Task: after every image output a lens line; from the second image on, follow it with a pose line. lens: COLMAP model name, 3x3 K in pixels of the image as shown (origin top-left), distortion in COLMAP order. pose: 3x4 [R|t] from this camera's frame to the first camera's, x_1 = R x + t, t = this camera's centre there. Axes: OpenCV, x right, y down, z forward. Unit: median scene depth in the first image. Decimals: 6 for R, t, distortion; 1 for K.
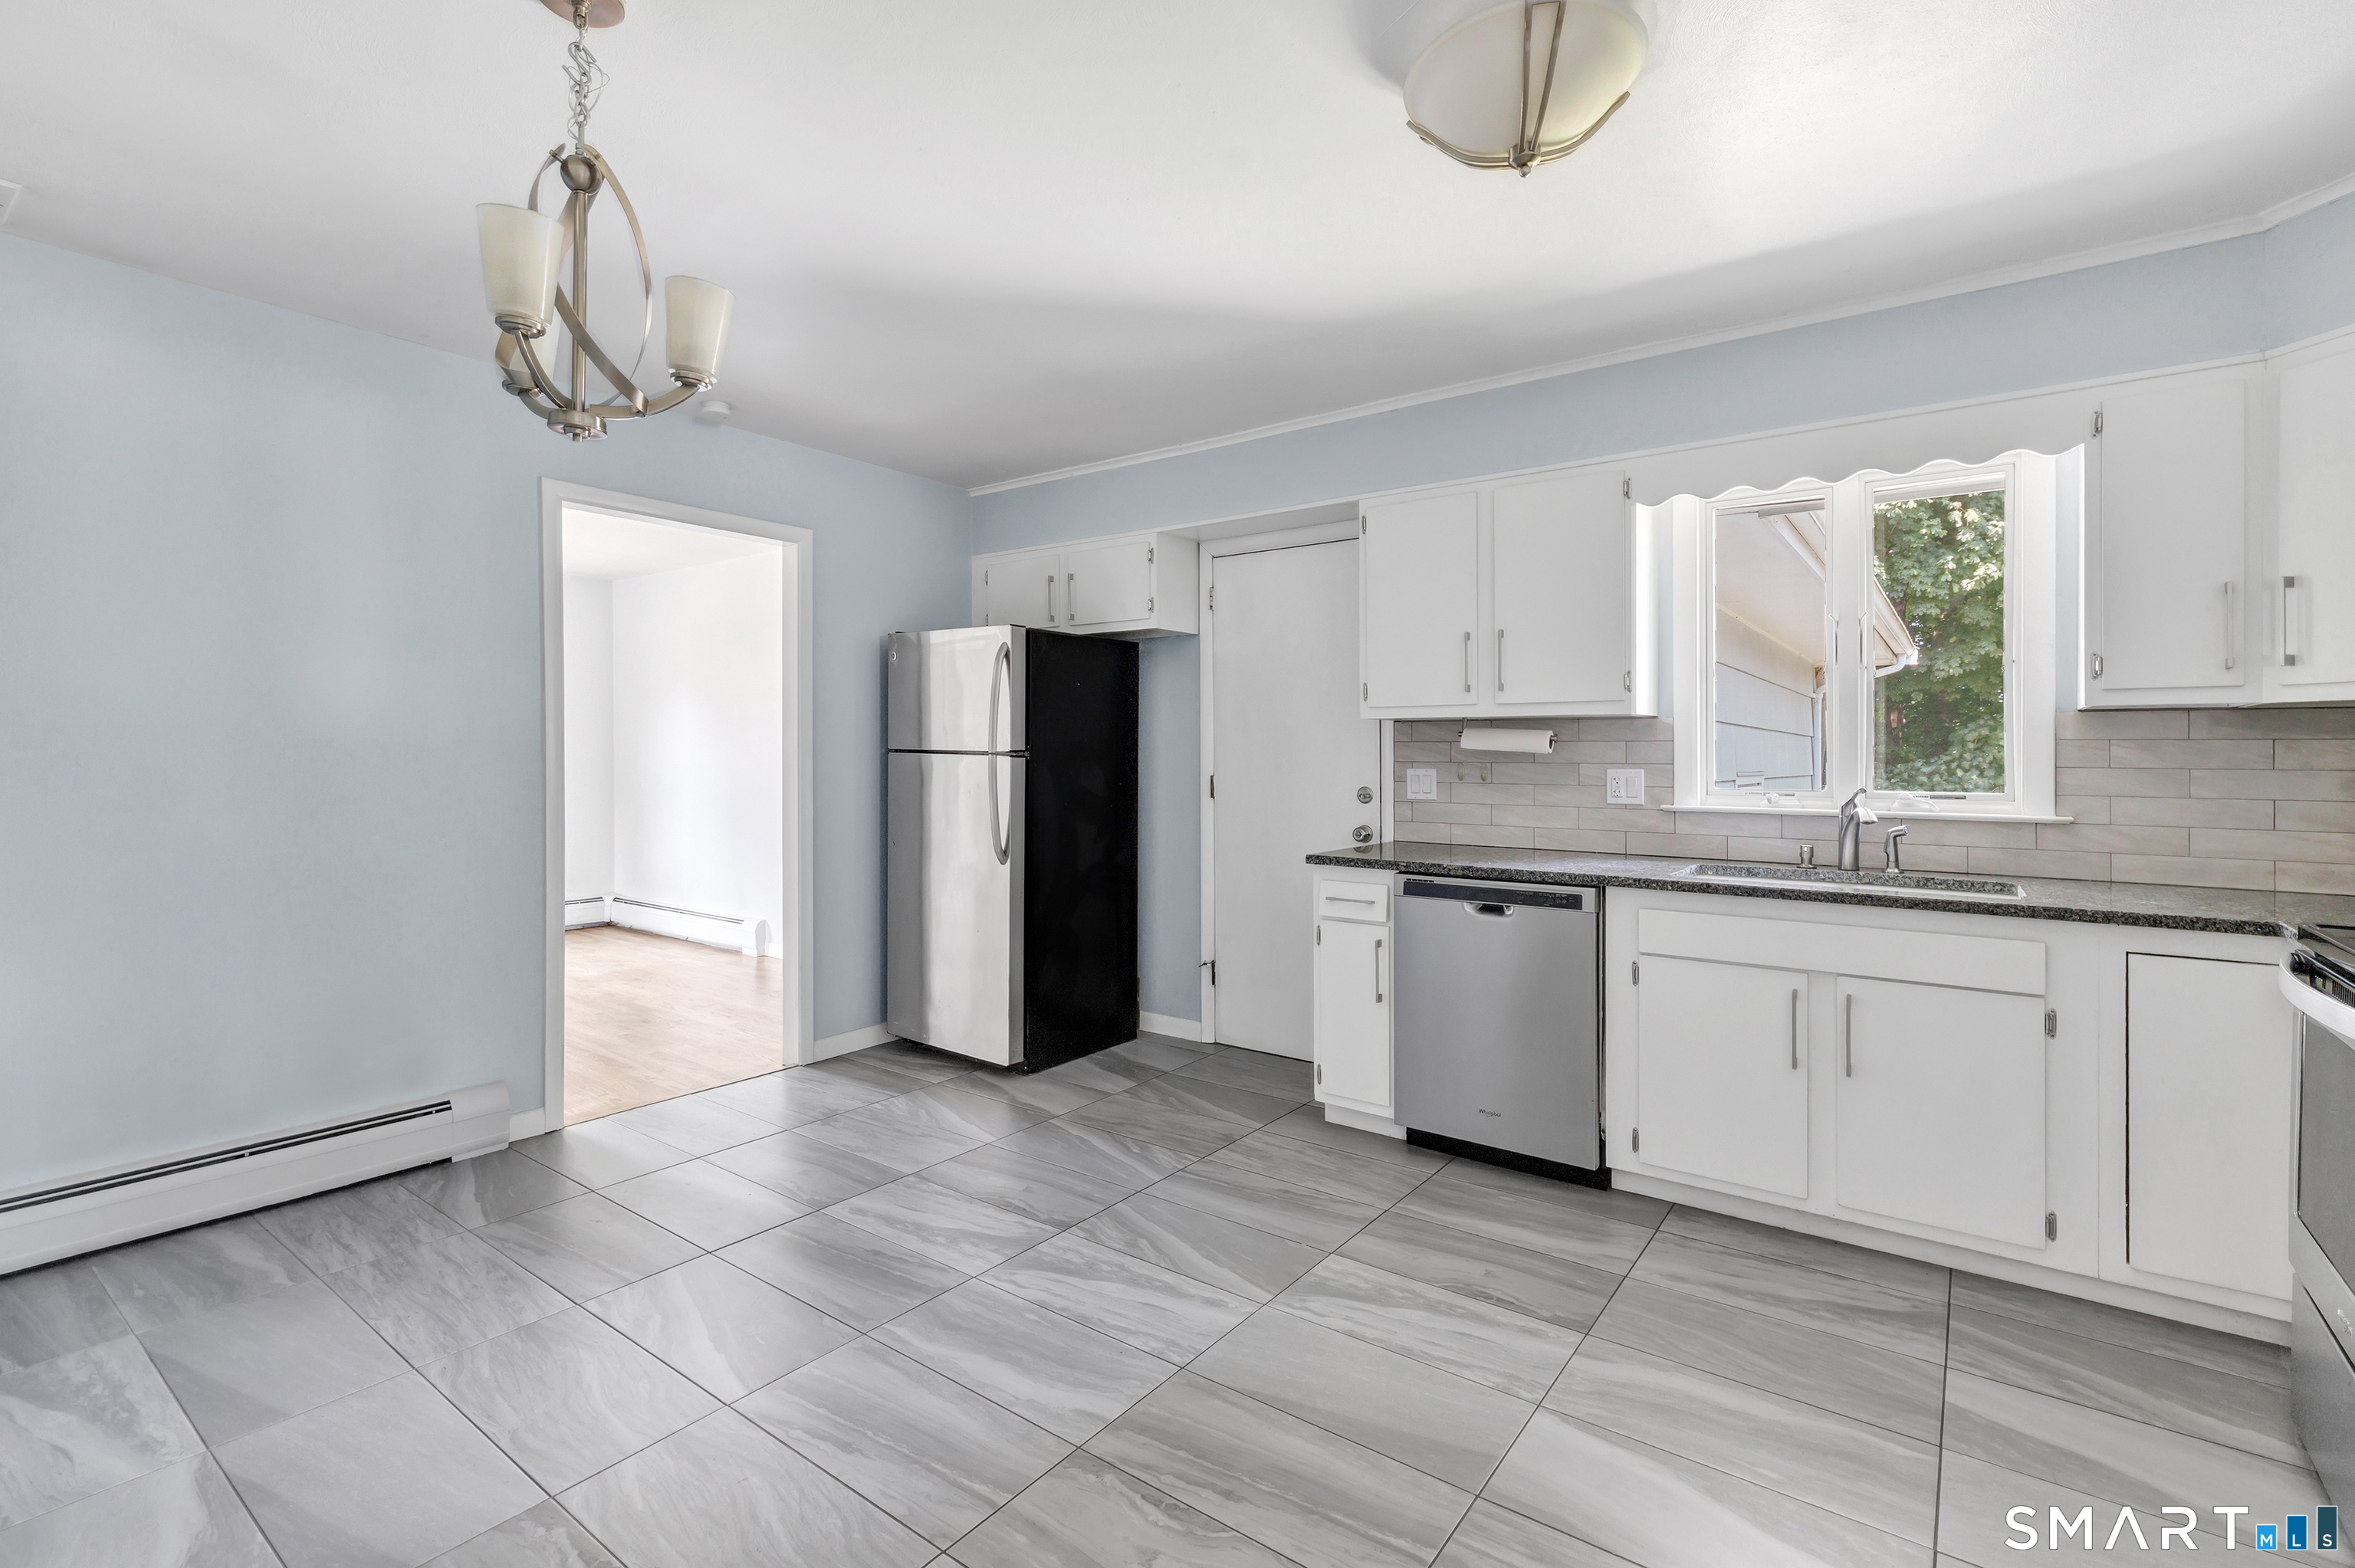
lens RADIAL K [[1067.6, 0, 1195.6], [0, 1067.6, 746.4], [0, 0, 1]] dist [-0.000084, 0.000169]
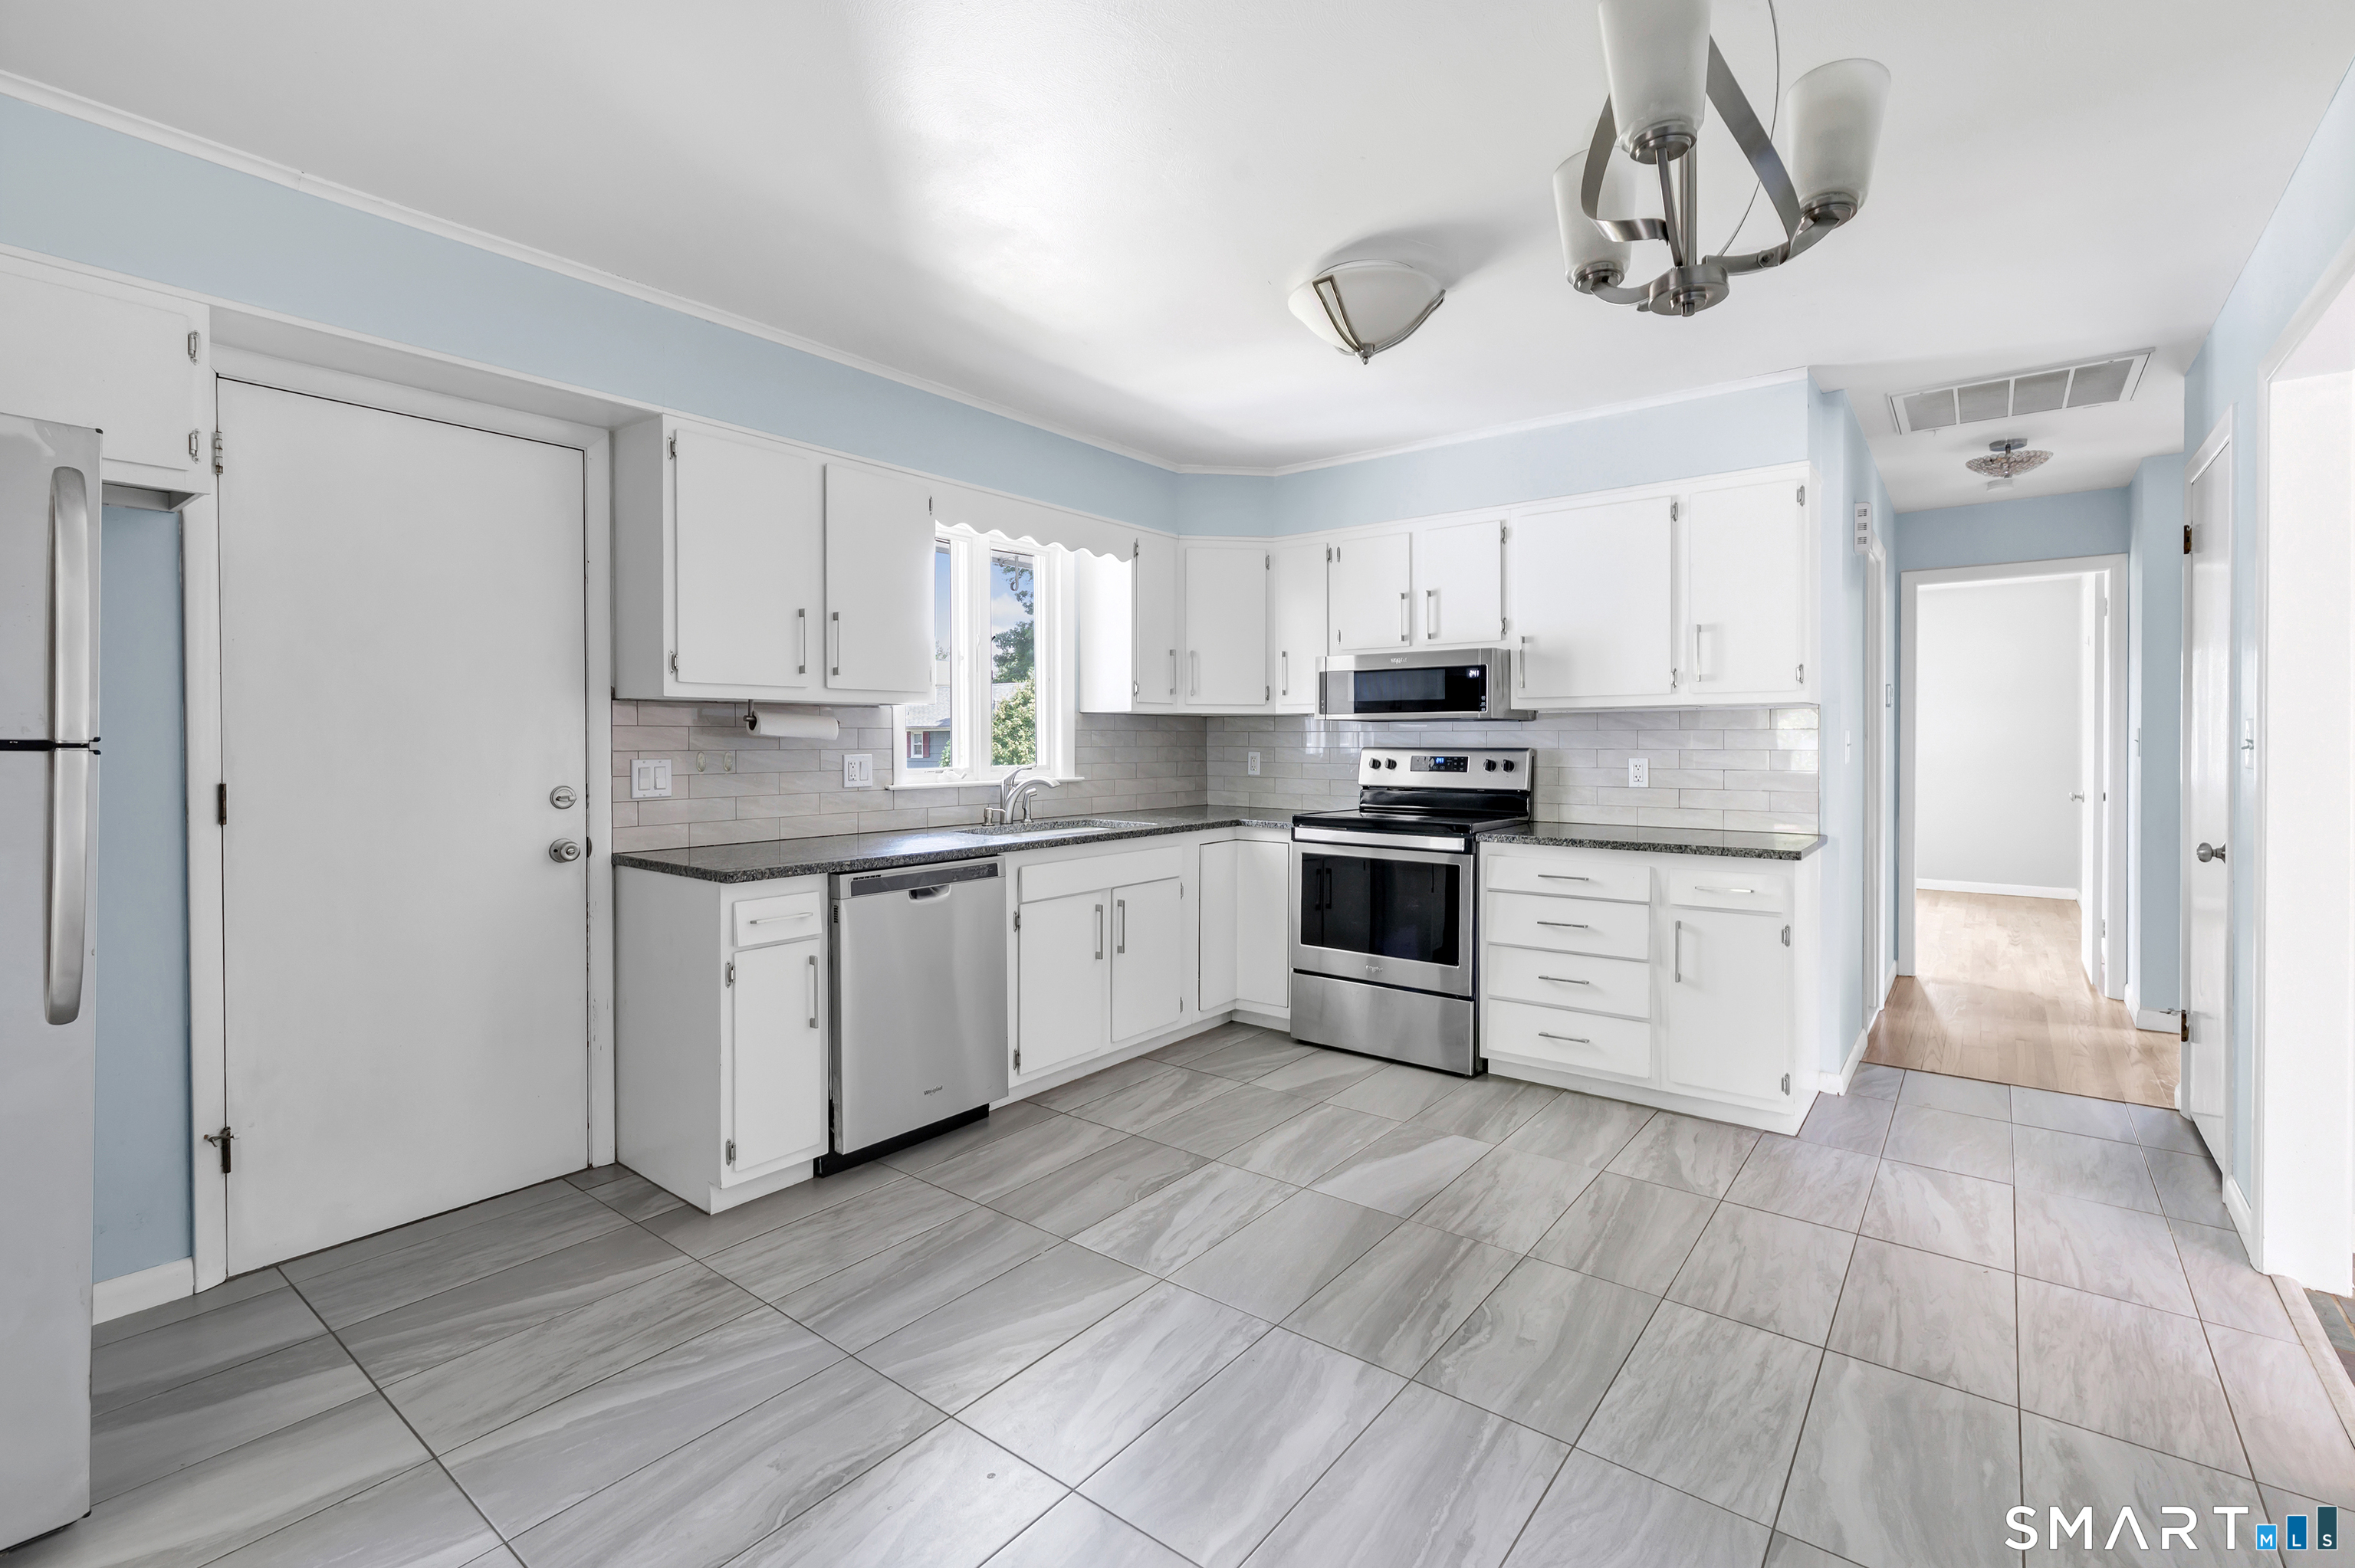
lens RADIAL K [[1027.3, 0, 1193.4], [0, 1027.3, 743.8], [0, 0, 1]] dist [-0.000857, 0.000118]
pose [[0.029366, -0.006650, 0.999547, -0.735820], [-0.005247, 0.999963, 0.006807, 0.002467], [-0.999555, -0.005445, 0.029330, 0.760129]]
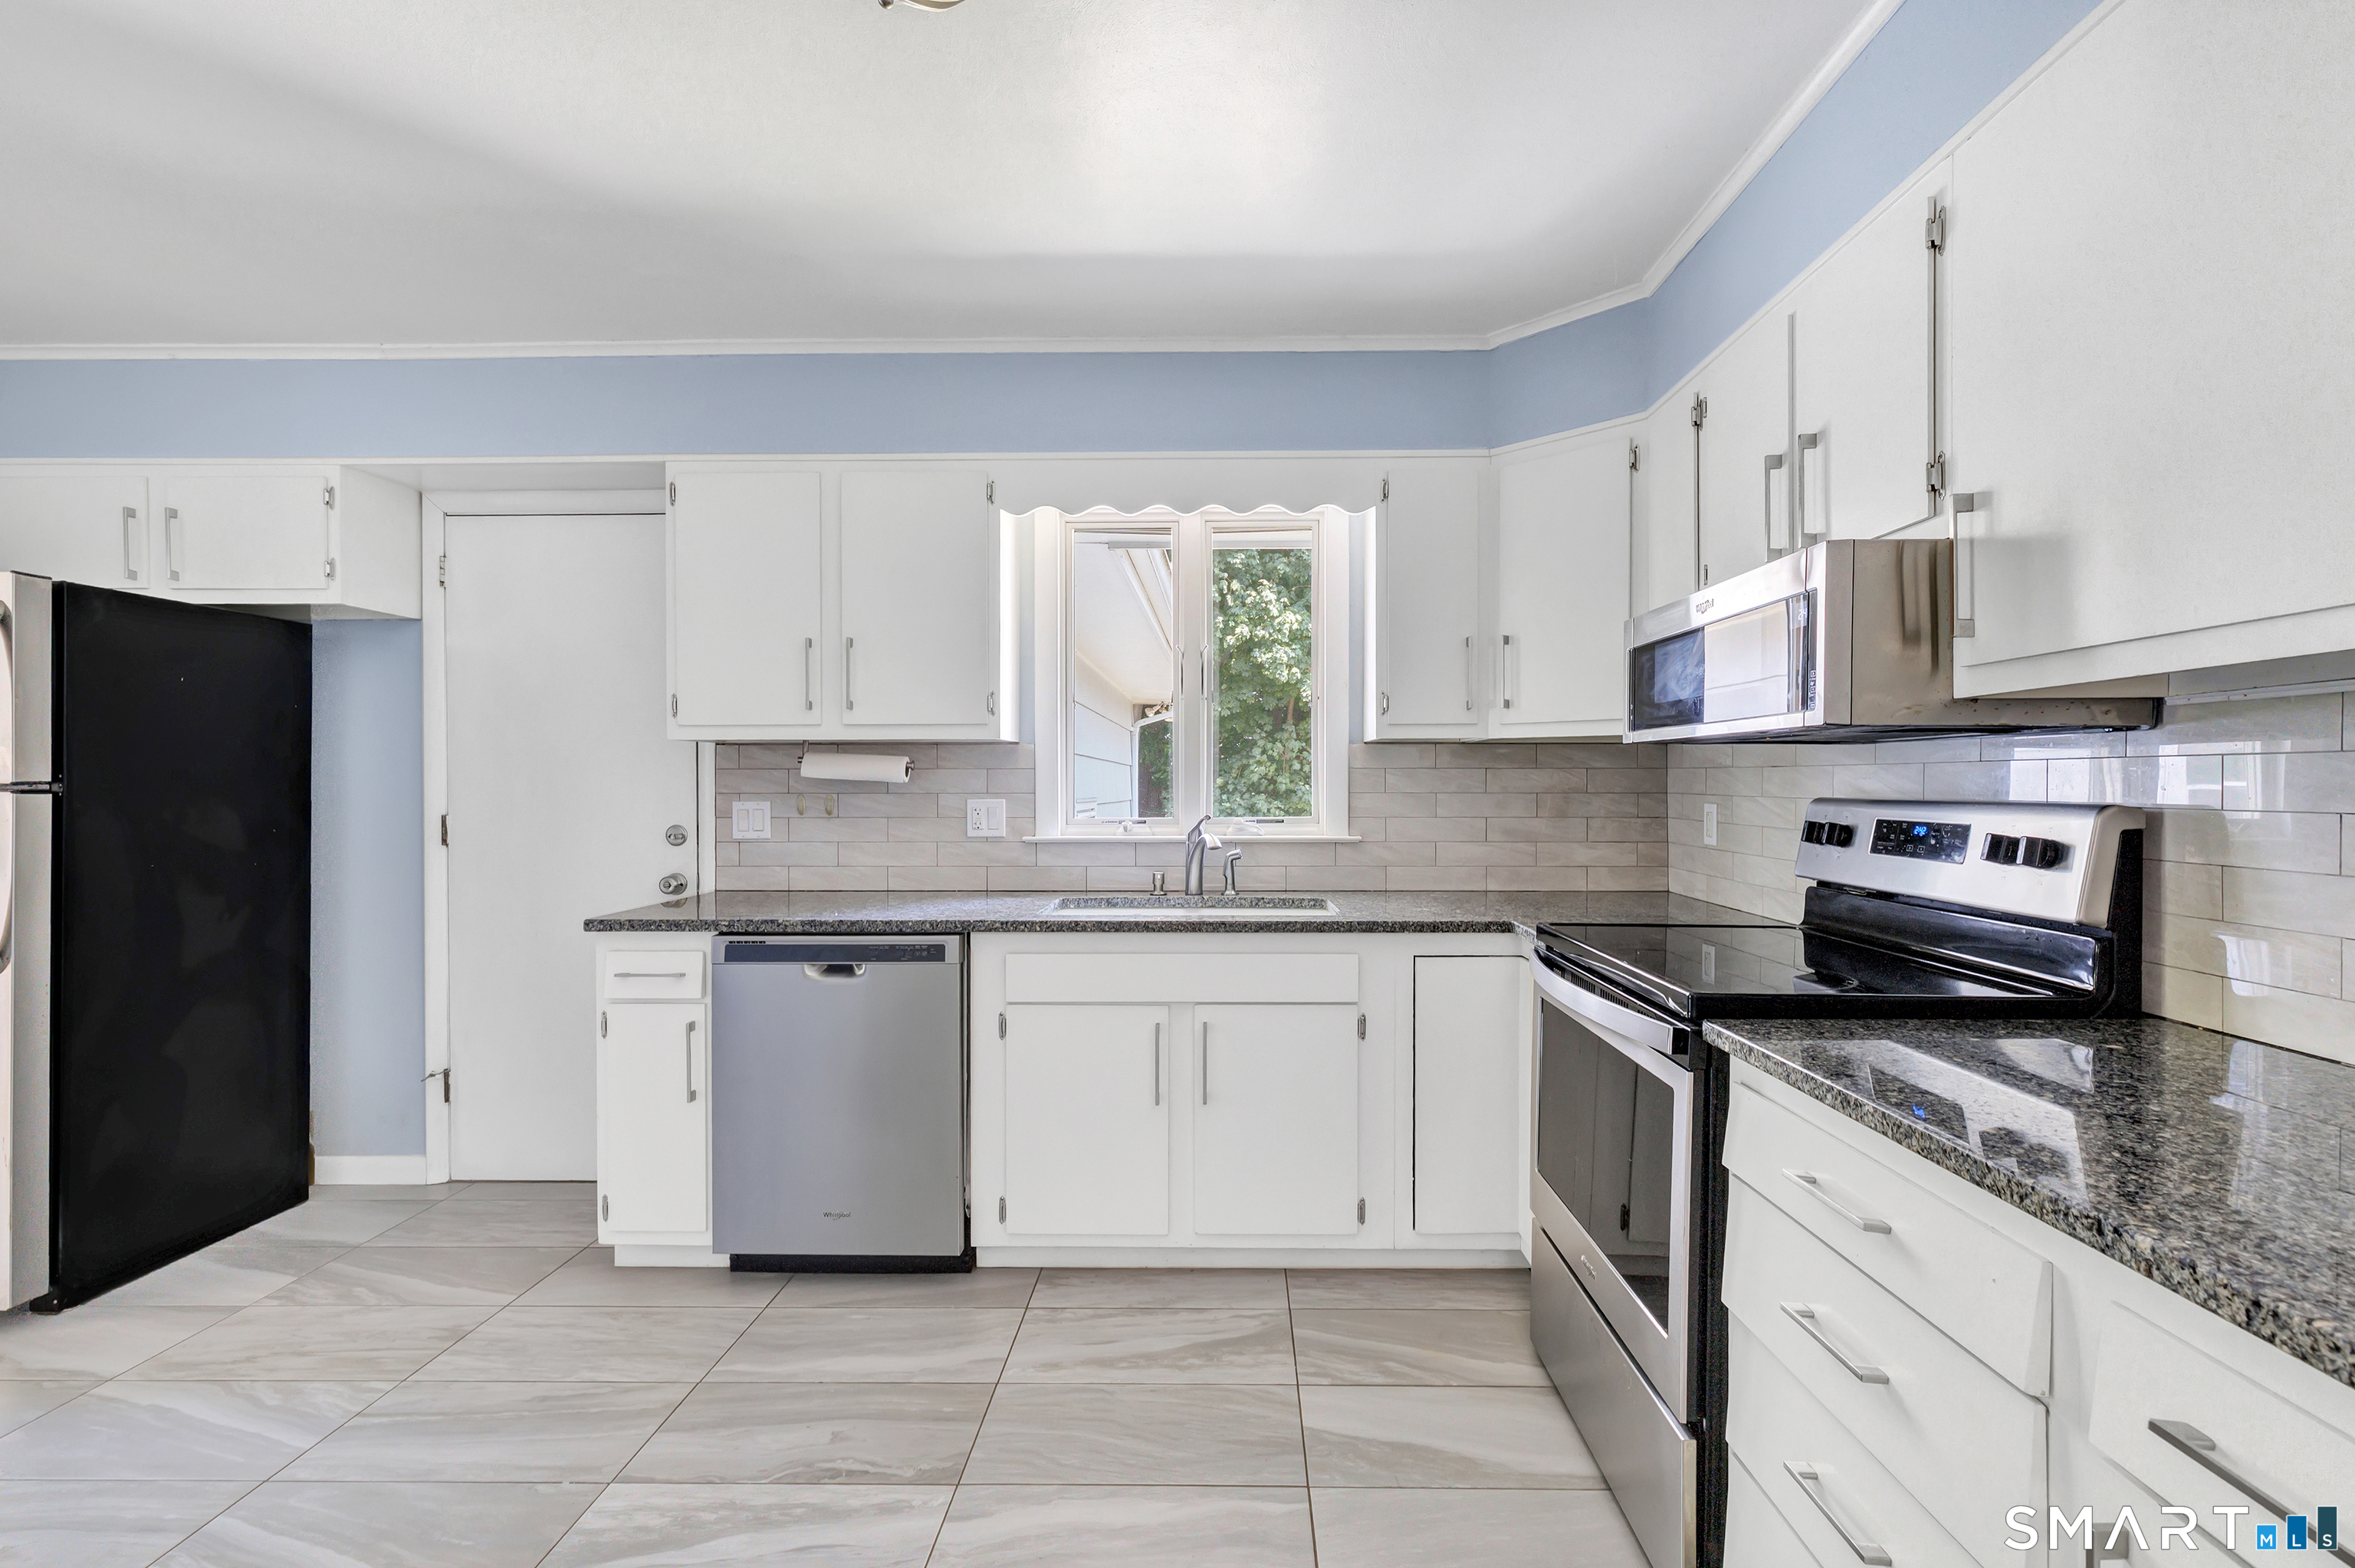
lens RADIAL K [[1050.1, 0, 1219.6], [0, 1050.1, 779.4], [0, 0, 1]] dist [0.001776, 0.000670]
pose [[0.814526, -0.003144, 0.580119, 0.046337], [0.000243, 0.999987, 0.005078, -0.000314], [-0.580127, -0.003995, 0.814516, 0.169224]]
